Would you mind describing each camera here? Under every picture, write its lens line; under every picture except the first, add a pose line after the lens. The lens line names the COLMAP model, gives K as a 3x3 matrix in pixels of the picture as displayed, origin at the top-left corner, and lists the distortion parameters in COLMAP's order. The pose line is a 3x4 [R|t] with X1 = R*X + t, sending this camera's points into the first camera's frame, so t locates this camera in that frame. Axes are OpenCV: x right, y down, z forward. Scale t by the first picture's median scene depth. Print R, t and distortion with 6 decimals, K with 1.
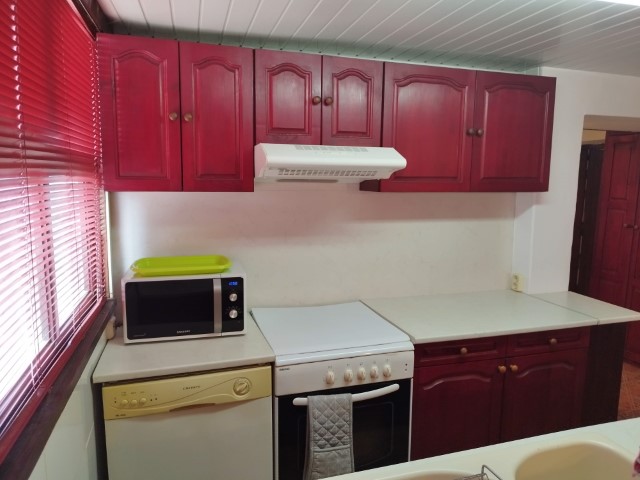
lens RADIAL K [[455.3, 0, 320.0], [0, 455.3, 240.0], [0, 0, 1]] dist [0.048263, -0.066346]
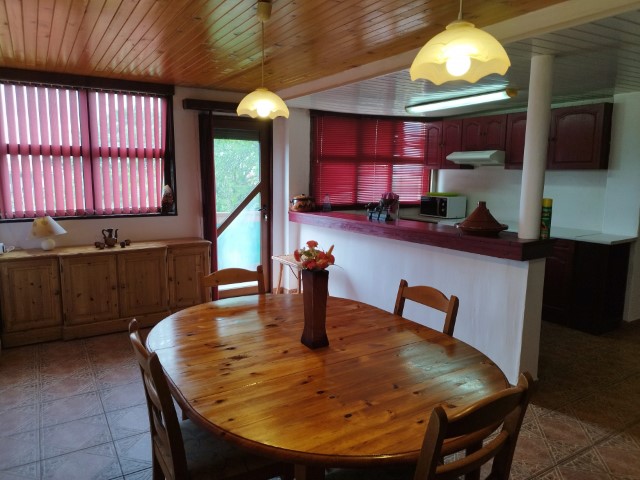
lens RADIAL K [[459.2, 0, 312.1], [0, 459.2, 241.4], [0, 0, 1]] dist [0.000275, -0.012437]
pose [[0.251076, 0.134716, -0.958547, 2.478369], [-0.141842, 0.984699, 0.101238, 0.178737], [0.957518, 0.110543, 0.266343, -0.585008]]
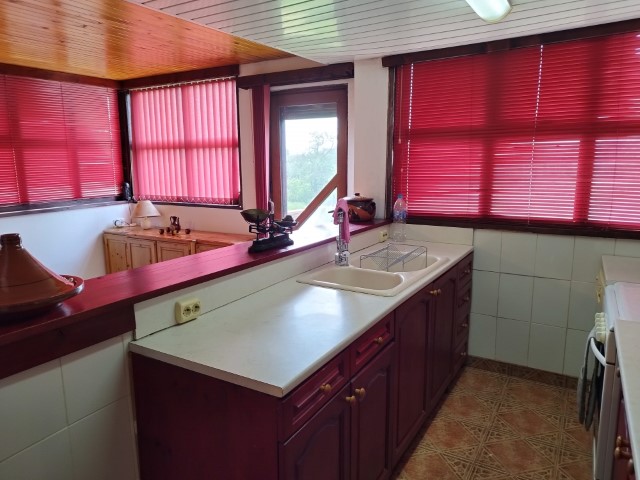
lens RADIAL K [[459.1, 0, 311.3], [0, 459.1, 240.4], [0, 0, 1]] dist [-0.001003, -0.006916]
pose [[-0.738351, 0.118953, -0.663843, 1.167396], [-0.090521, 0.957936, 0.272332, -0.100201], [0.668314, 0.261169, -0.696525, 1.186272]]
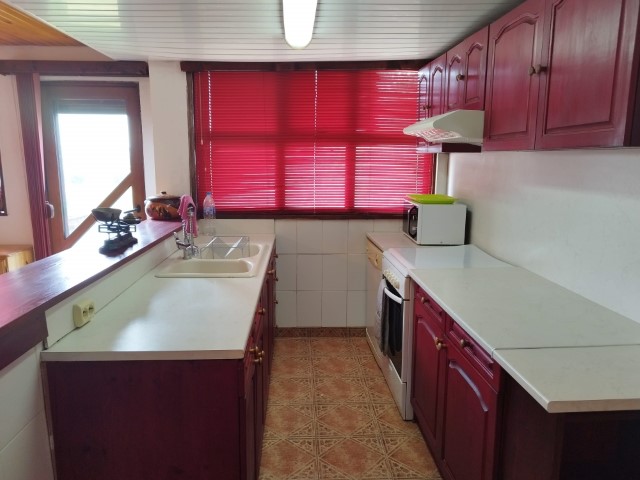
lens RADIAL K [[455.3, 0, 320.0], [0, 455.3, 240.0], [0, 0, 1]] dist [0.048263, -0.066346]
pose [[-0.235472, 0.160803, -0.958486, 1.446574], [-0.144437, 0.969475, 0.198130, -0.071129], [0.961088, 0.185095, -0.205058, 1.023300]]
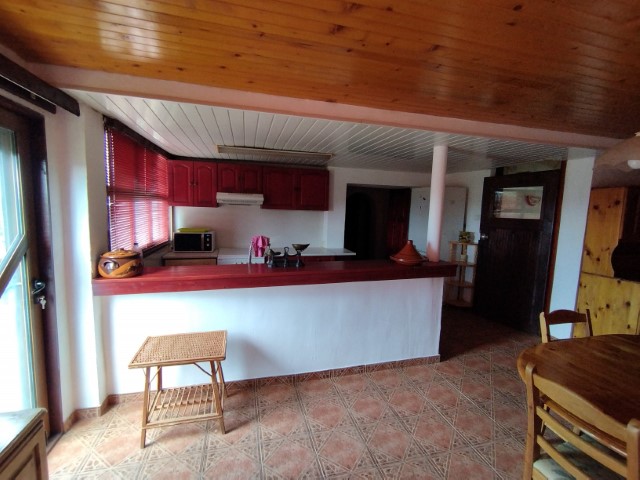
lens RADIAL K [[293.2, 0, 320.0], [0, 293.2, 240.0], [0, 0, 1]] dist [-0.000293, 0.000028]
pose [[0.999621, 0.019628, -0.019281, 0.630085], [-0.020182, 0.999376, -0.028985, 0.169422], [0.018700, 0.029363, 0.999394, -1.031574]]
